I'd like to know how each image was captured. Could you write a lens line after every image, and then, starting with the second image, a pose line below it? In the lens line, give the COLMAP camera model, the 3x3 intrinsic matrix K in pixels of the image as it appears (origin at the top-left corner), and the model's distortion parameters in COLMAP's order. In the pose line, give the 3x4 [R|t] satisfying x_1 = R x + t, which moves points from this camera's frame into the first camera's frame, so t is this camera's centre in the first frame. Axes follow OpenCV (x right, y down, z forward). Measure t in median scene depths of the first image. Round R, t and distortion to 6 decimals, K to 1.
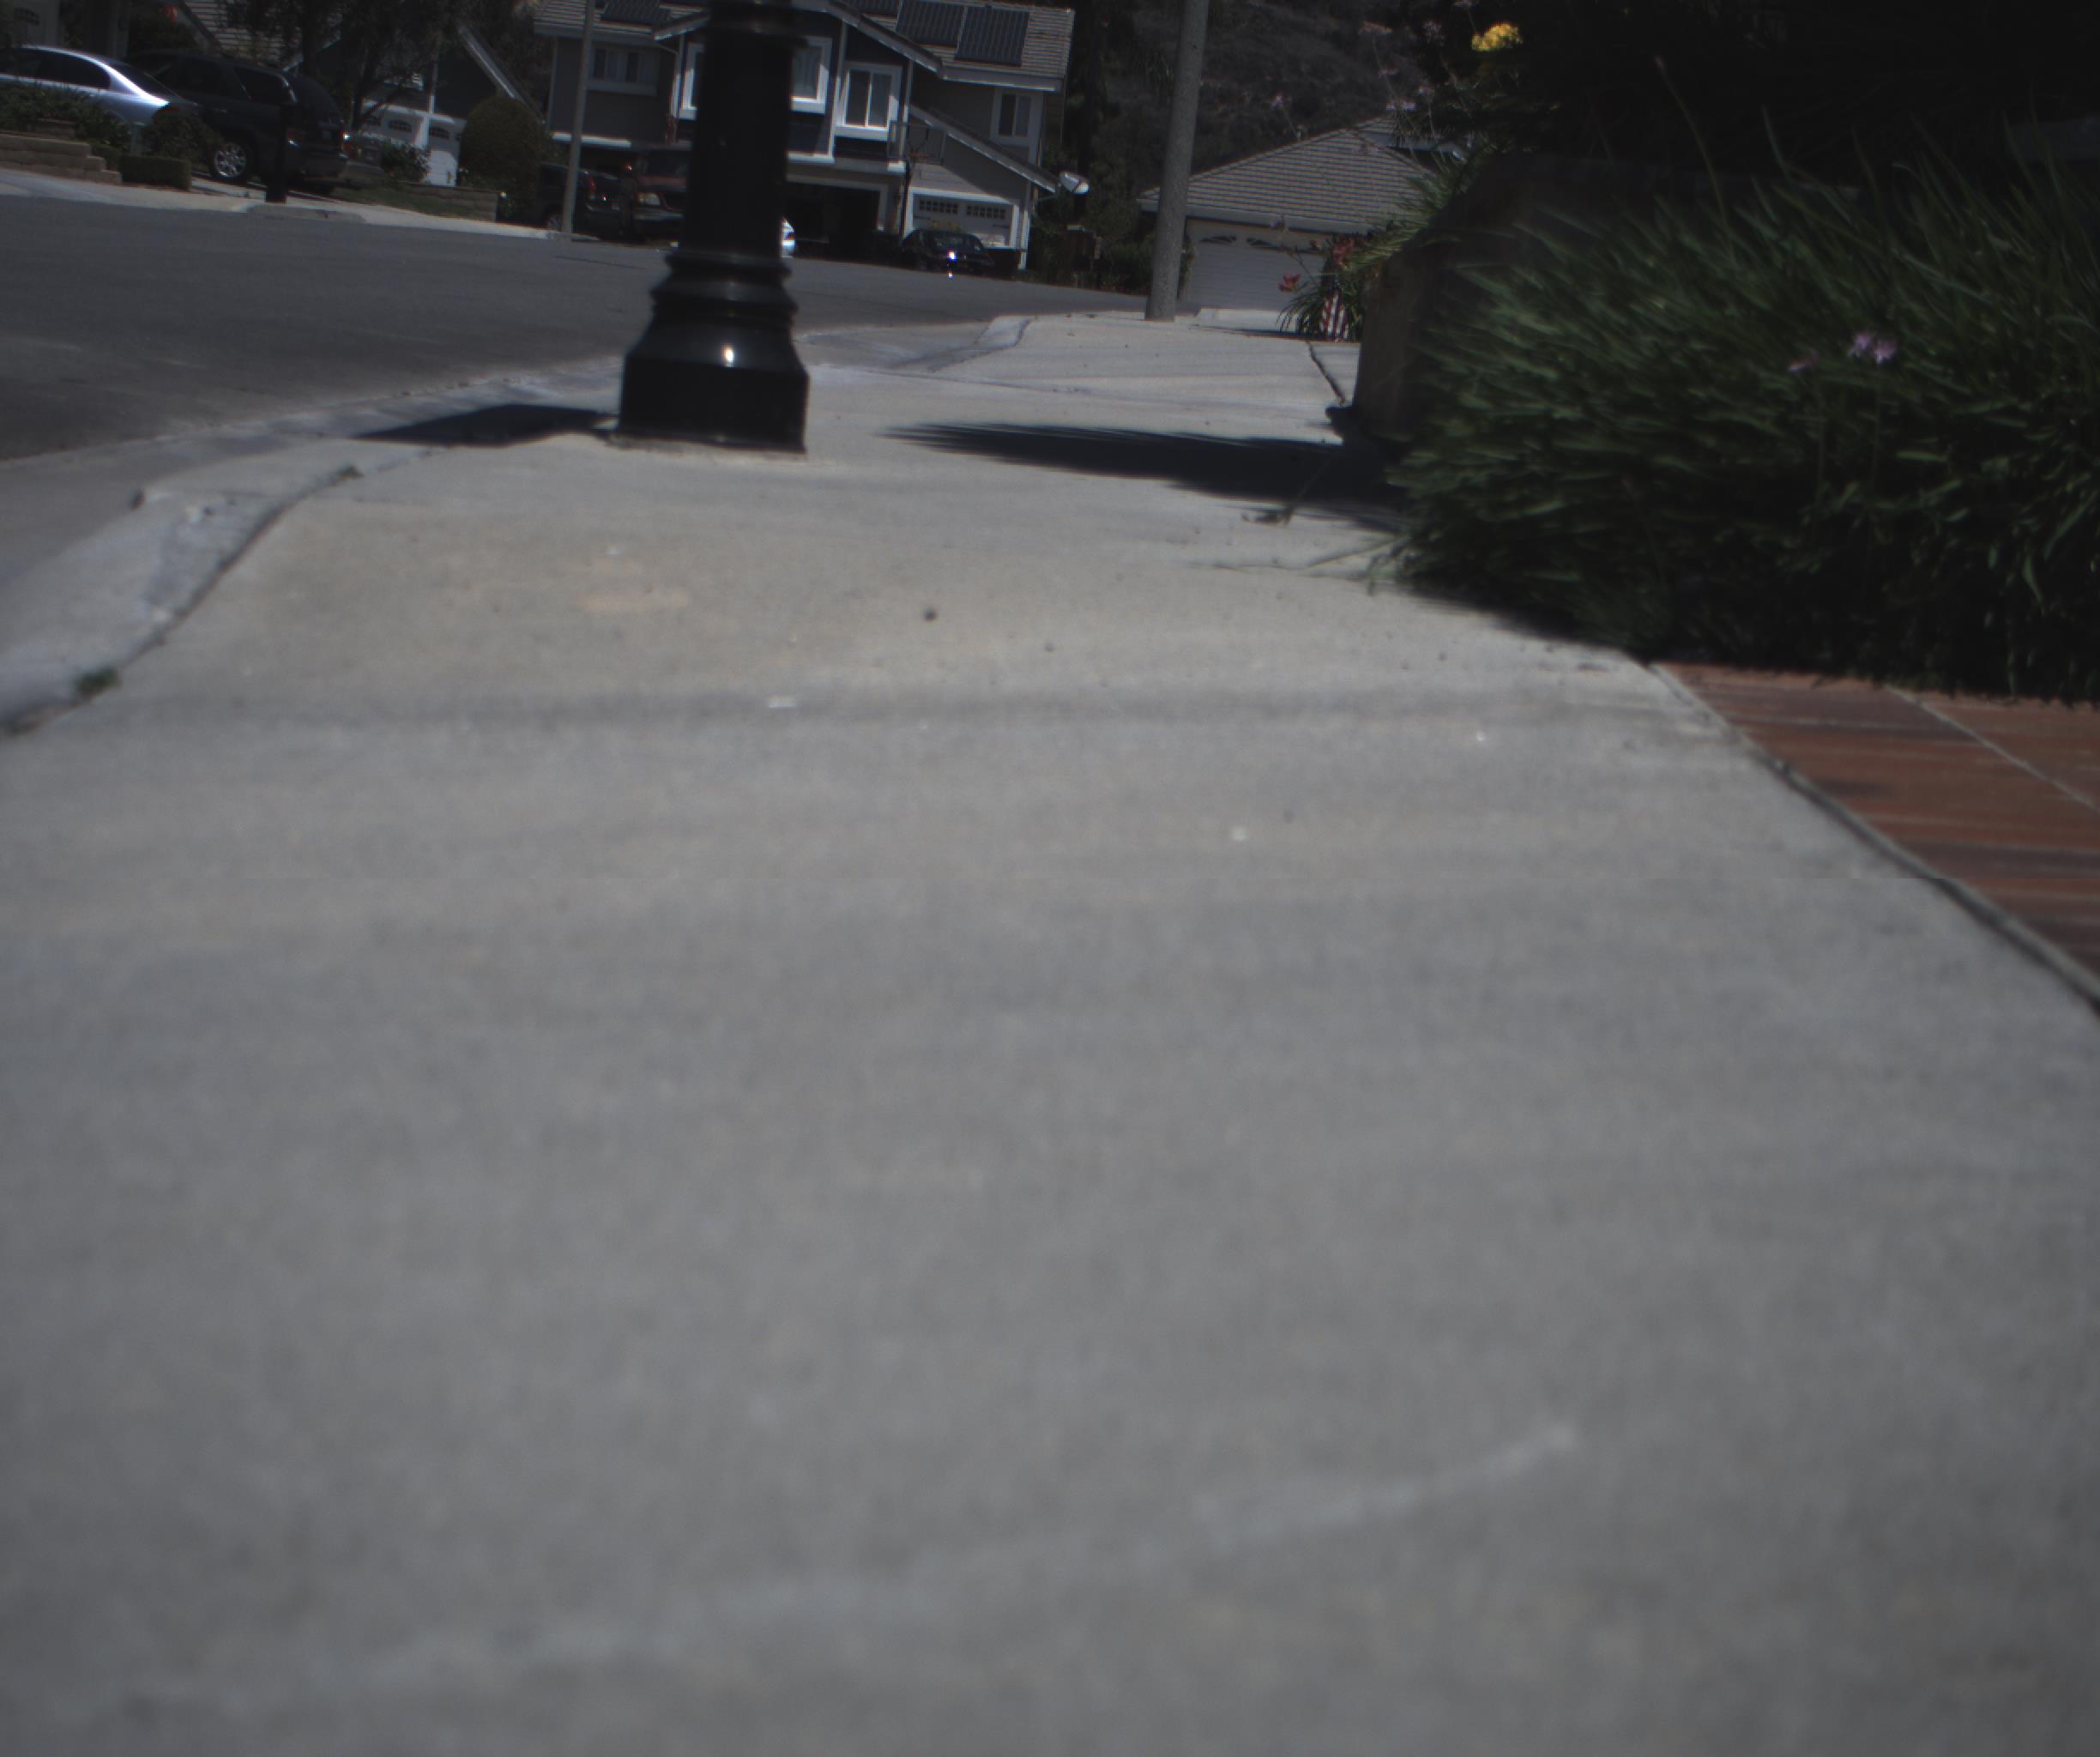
lens RADIAL K [[4011.3, 0, 1050.0], [0, 4011.3, 878.5], [0, 0, 1]] dist [-0.184494, 0.951641]
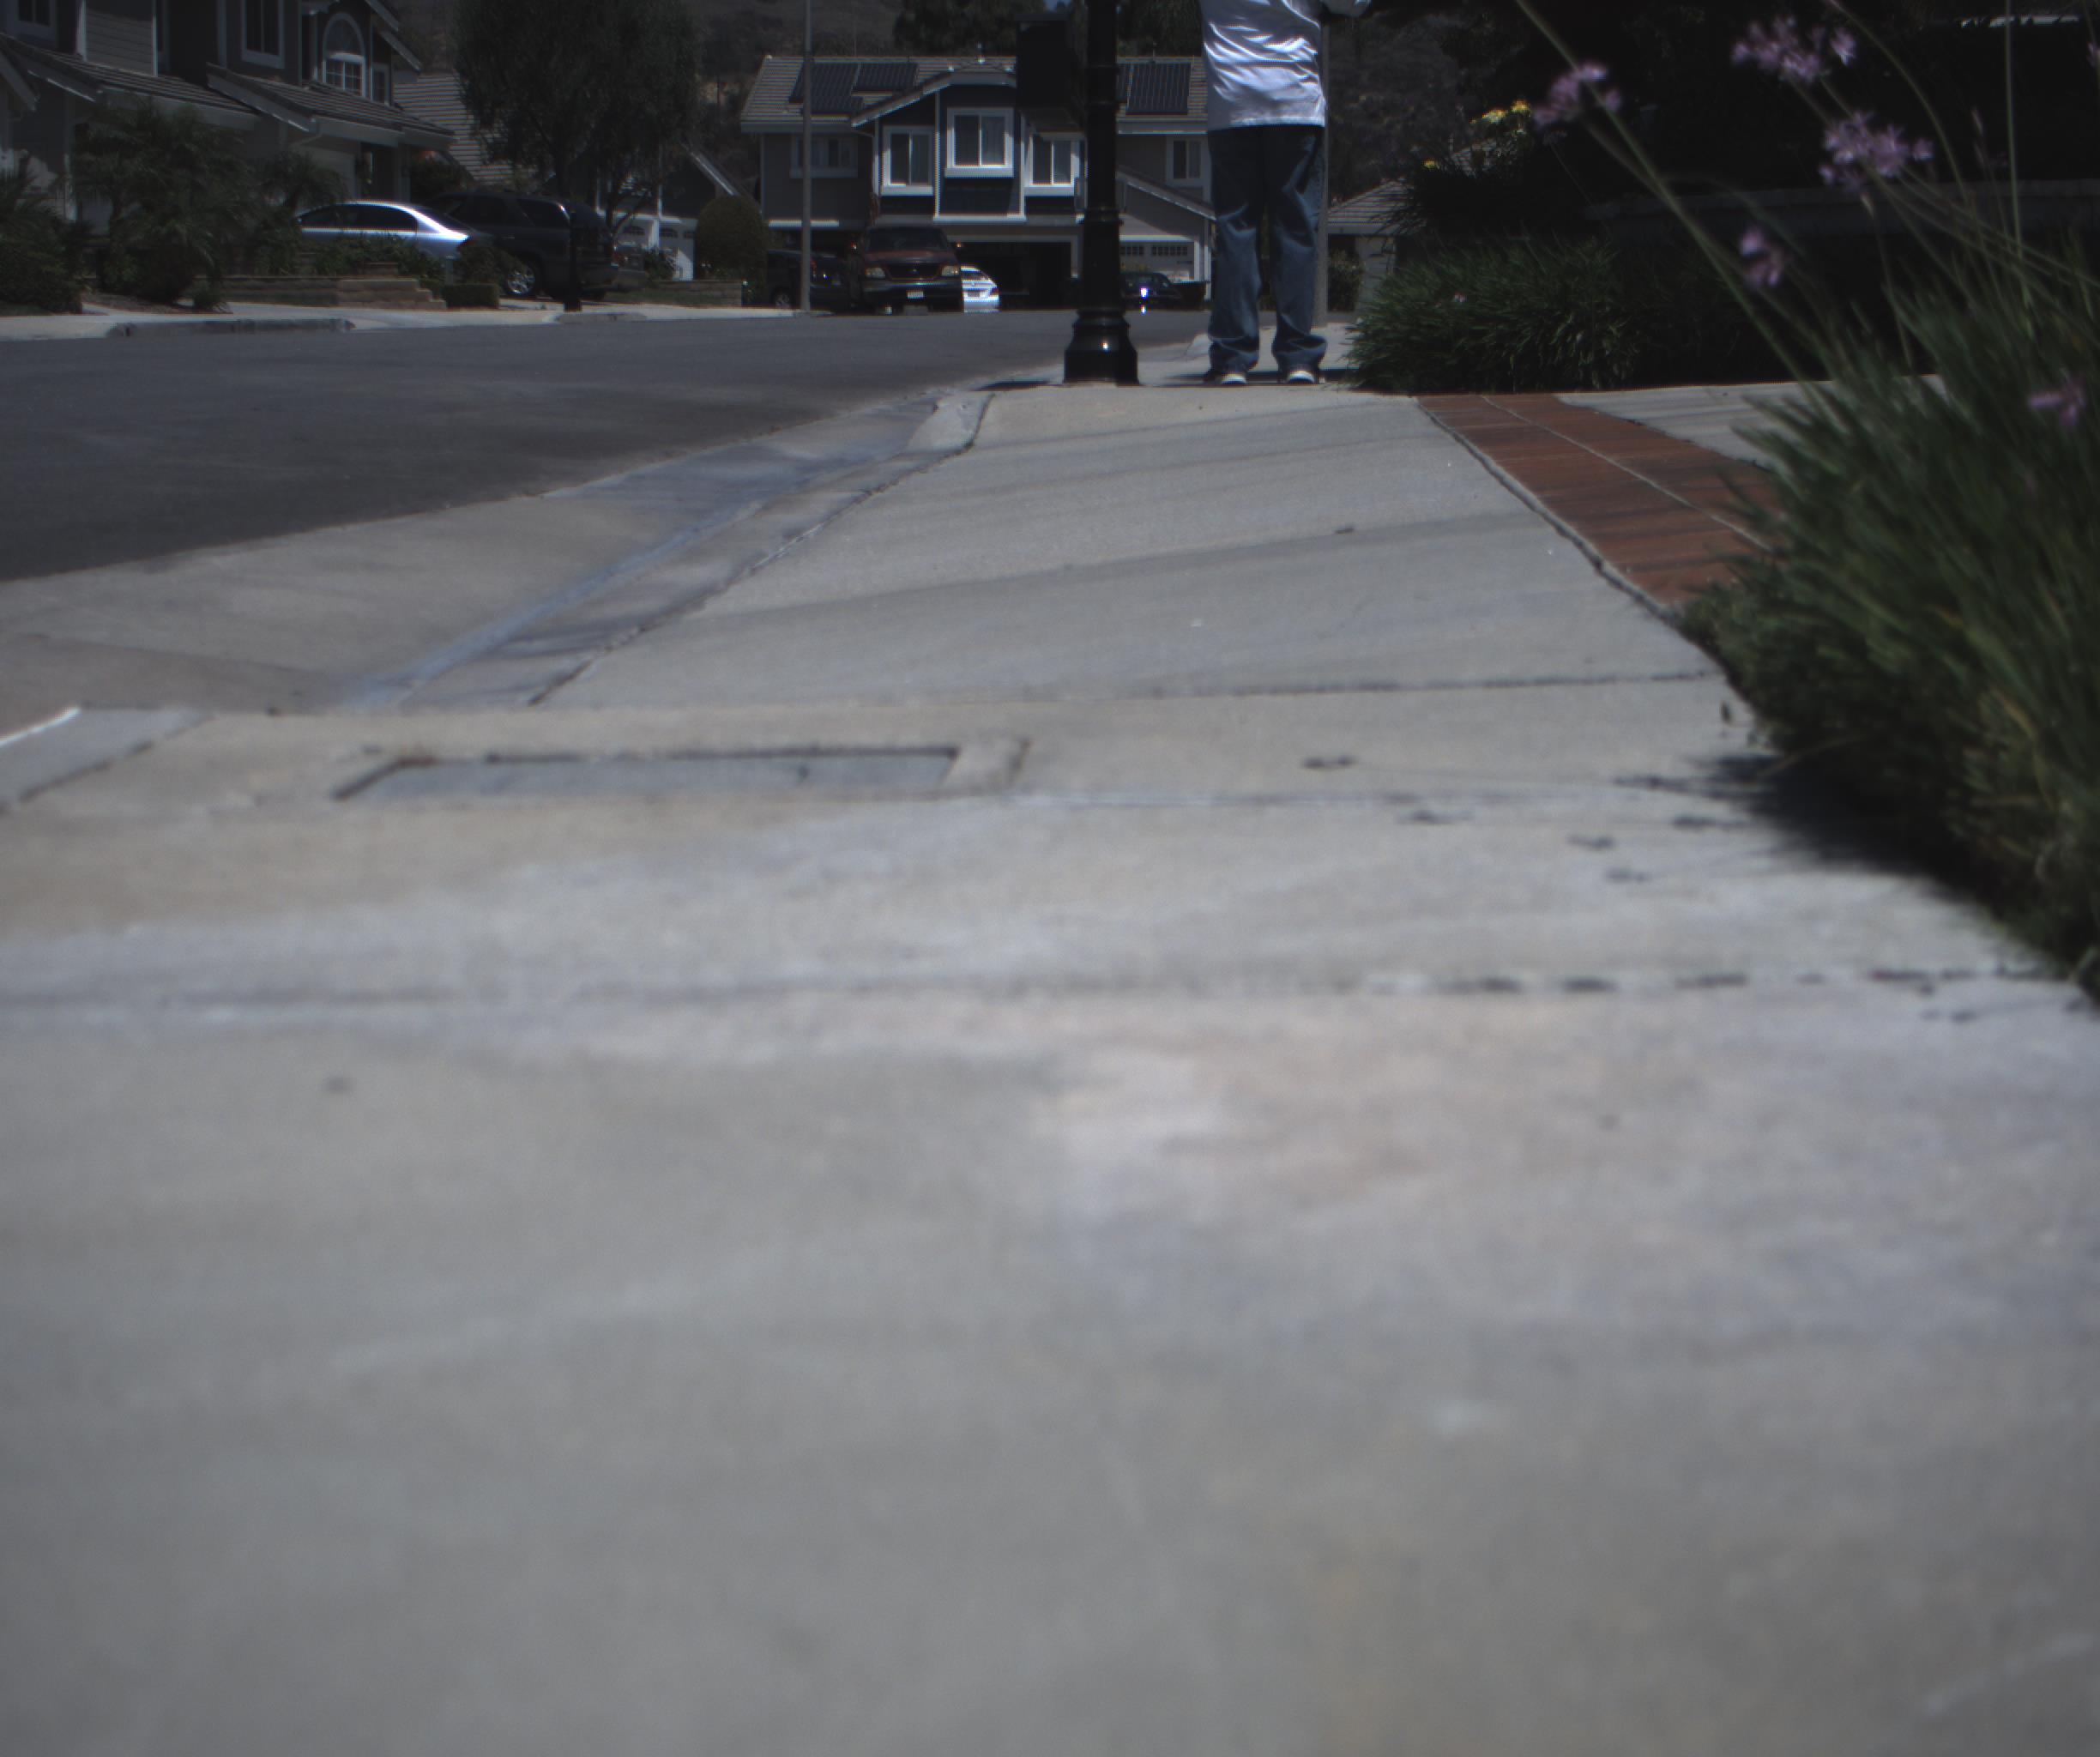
lens RADIAL K [[4011.3, 0, 1050.0], [0, 4011.3, 878.5], [0, 0, 1]] dist [-0.184494, 0.951641]
pose [[0.993193, -0.099574, -0.060432, 0.000306], [0.099025, 0.995012, -0.012020, 0.013822], [0.061328, 0.005954, 0.998100, -0.091547]]
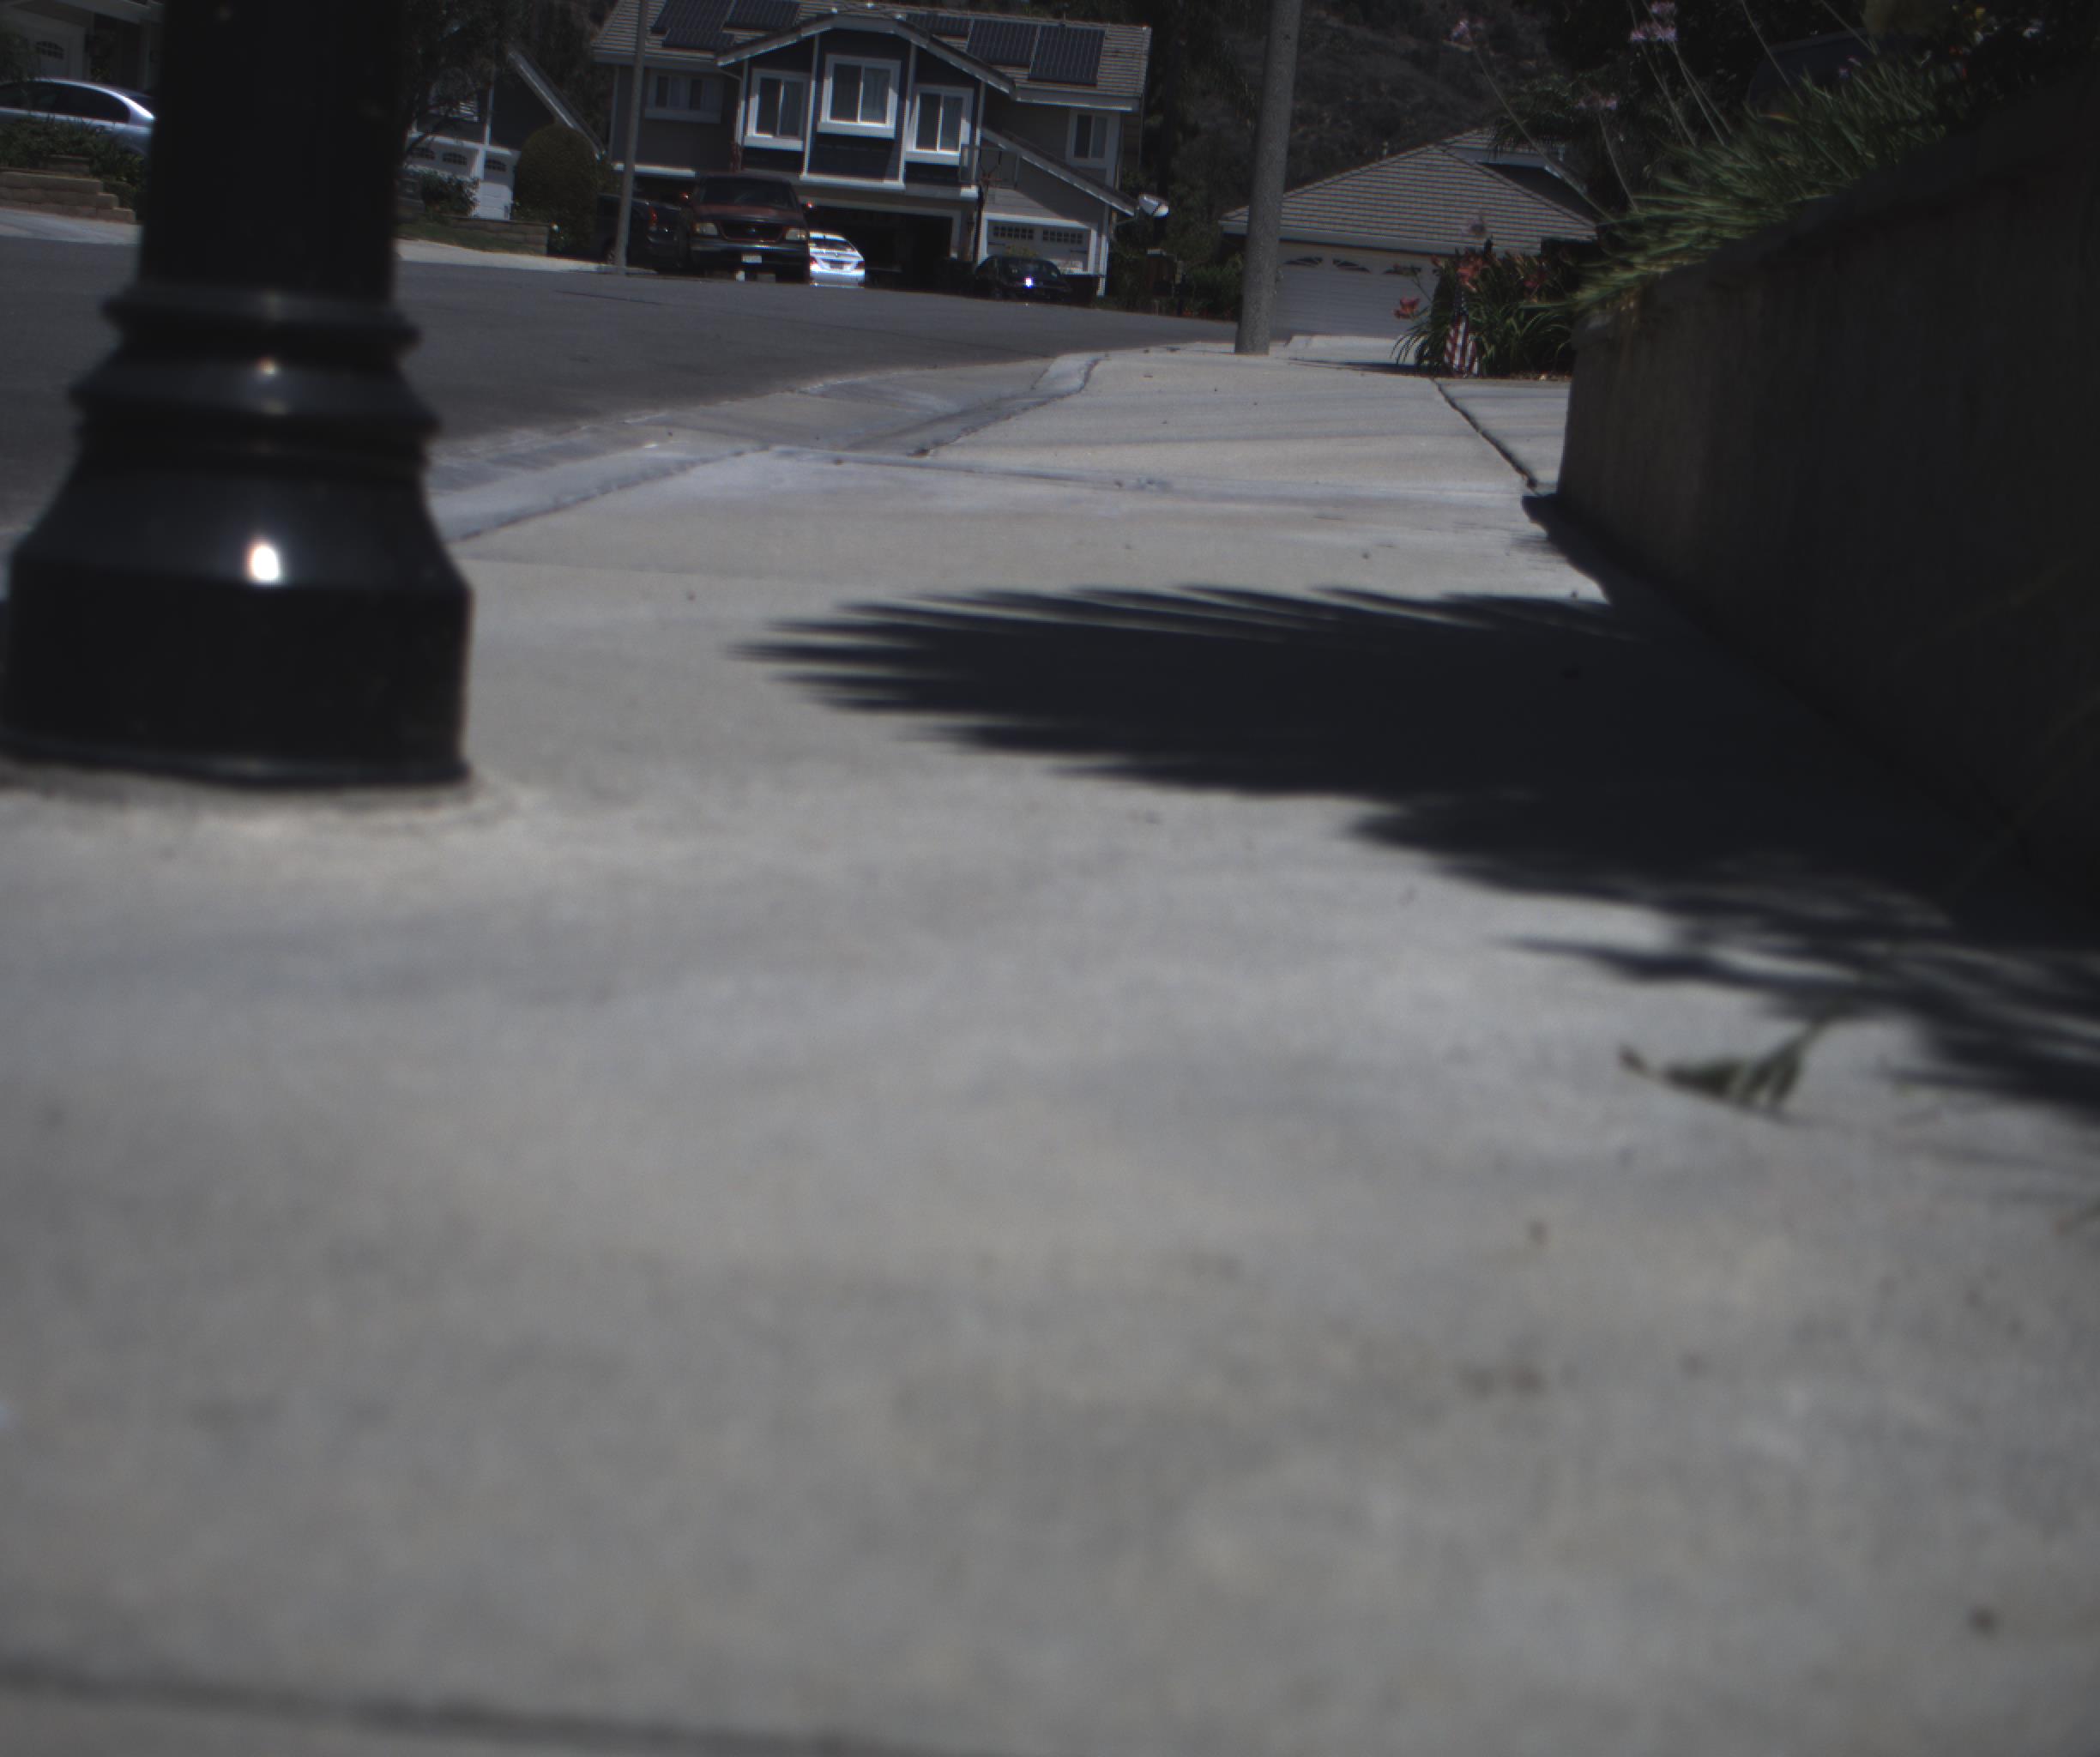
lens RADIAL K [[4011.3, 0, 1050.0], [0, 4011.3, 878.5], [0, 0, 1]] dist [-0.184494, 0.951641]
pose [[0.999636, -0.014814, -0.022569, 0.000427], [0.014669, 0.999871, -0.006573, -0.005537], [0.022663, 0.006239, 0.999724, 0.035541]]
